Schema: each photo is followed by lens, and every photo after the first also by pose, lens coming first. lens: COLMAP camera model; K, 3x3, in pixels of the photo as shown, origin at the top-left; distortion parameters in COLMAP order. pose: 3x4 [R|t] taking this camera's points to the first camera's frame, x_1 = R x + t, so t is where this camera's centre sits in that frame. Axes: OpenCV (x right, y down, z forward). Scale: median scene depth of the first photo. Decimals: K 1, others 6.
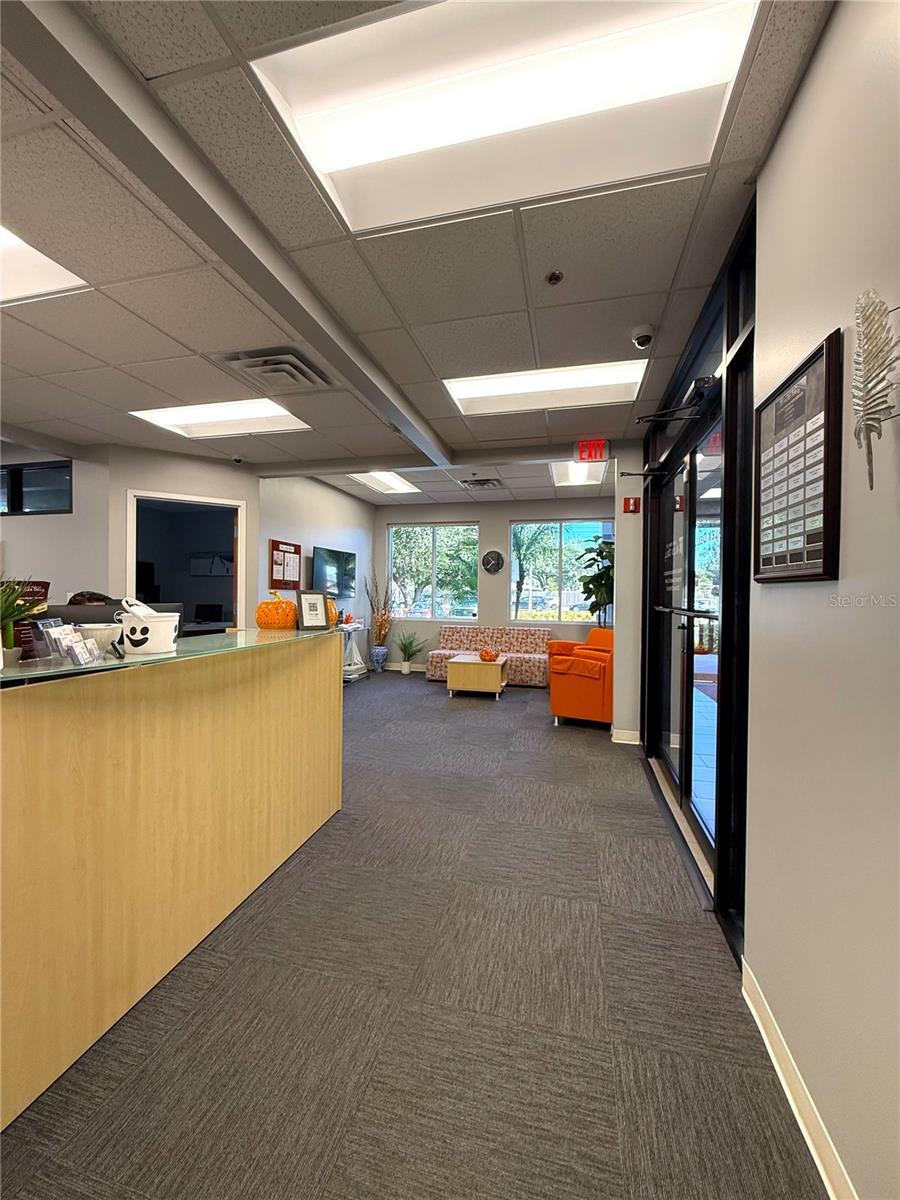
lens RADIAL K [[475.1, 0, 450.0], [0, 475.1, 600.0], [0, 0, 1]] dist [-0.001083, 0.000158]
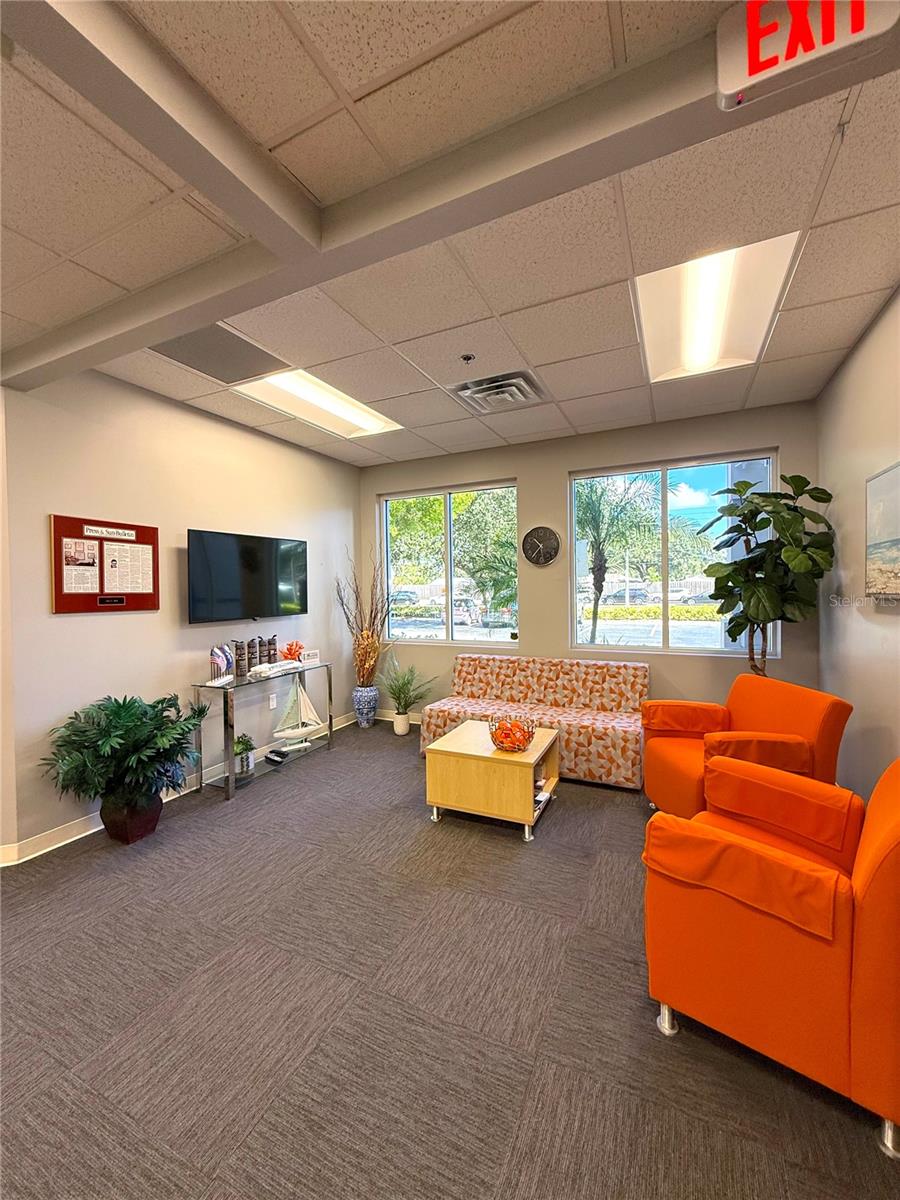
lens RADIAL K [[478.9, 0, 450.0], [0, 478.9, 600.0], [0, 0, 1]] dist [-0.000969, -0.000191]
pose [[0.981376, -0.022732, -0.190748, 0.105338], [0.024914, 0.999649, 0.009050, -0.025531], [0.190475, -0.013634, 0.981597, 0.464992]]
